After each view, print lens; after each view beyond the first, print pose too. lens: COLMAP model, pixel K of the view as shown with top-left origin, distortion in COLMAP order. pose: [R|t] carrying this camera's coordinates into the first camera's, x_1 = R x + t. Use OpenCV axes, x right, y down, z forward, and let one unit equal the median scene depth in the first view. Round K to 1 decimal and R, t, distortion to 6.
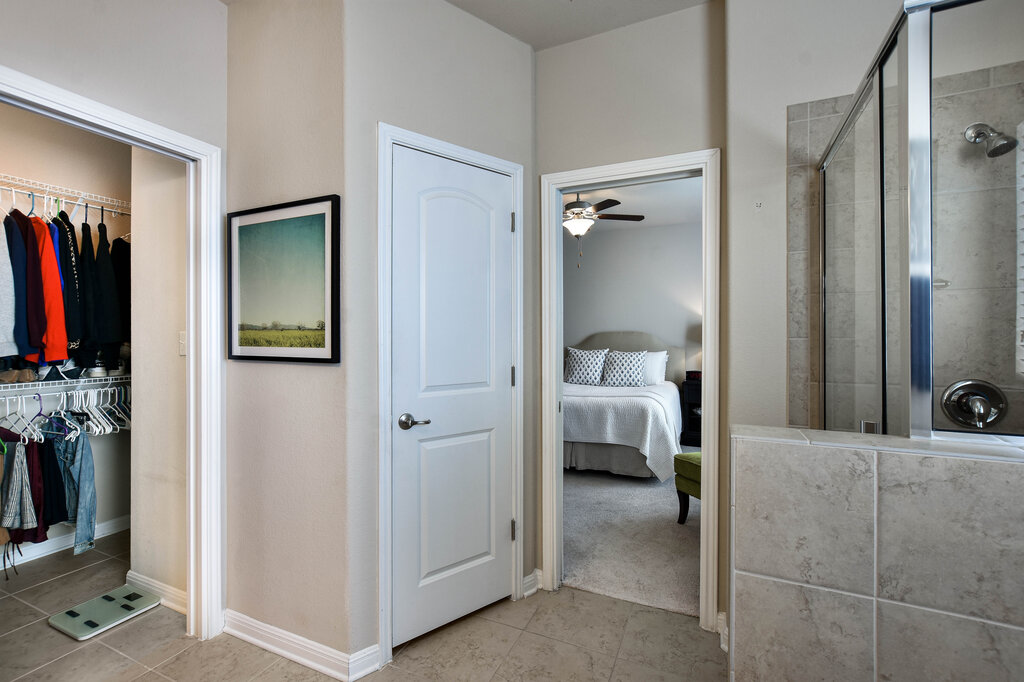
lens RADIAL K [[454.9, 0, 512.9], [0, 454.9, 336.3], [0, 0, 1]] dist [-0.023994, 0.000290]
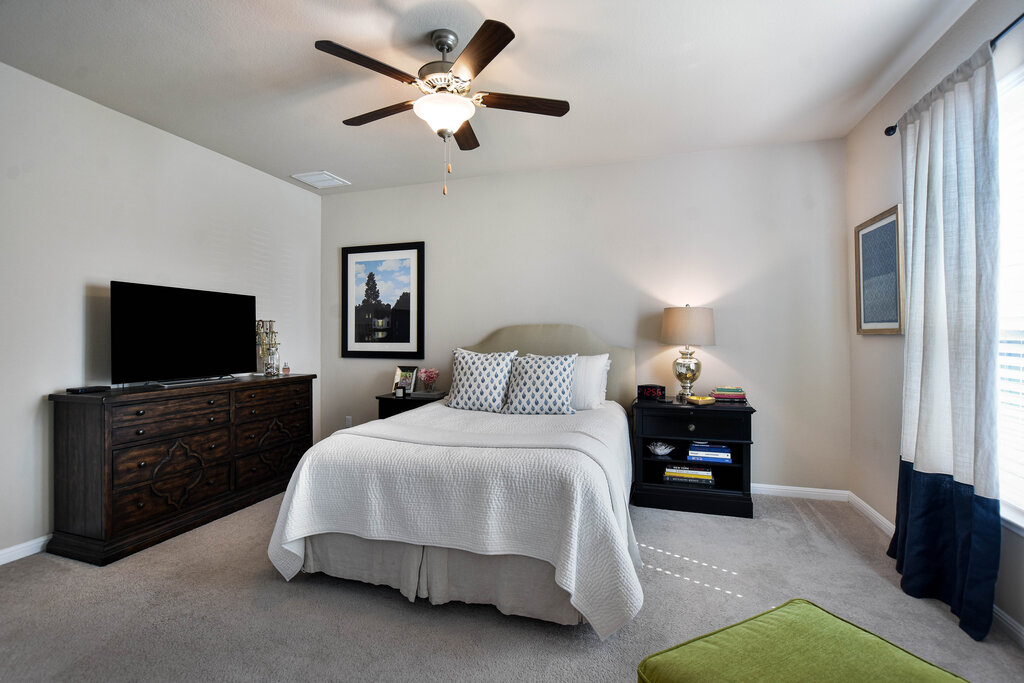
lens RADIAL K [[454.9, 0, 512.9], [0, 454.9, 336.8], [0, 0, 1]] dist [-0.023994, 0.000290]
pose [[0.991638, 0.000241, 0.129053, 0.129970], [-0.000203, 1.000000, -0.000308, 0.008926], [-0.129053, 0.000279, 0.991638, 0.404268]]
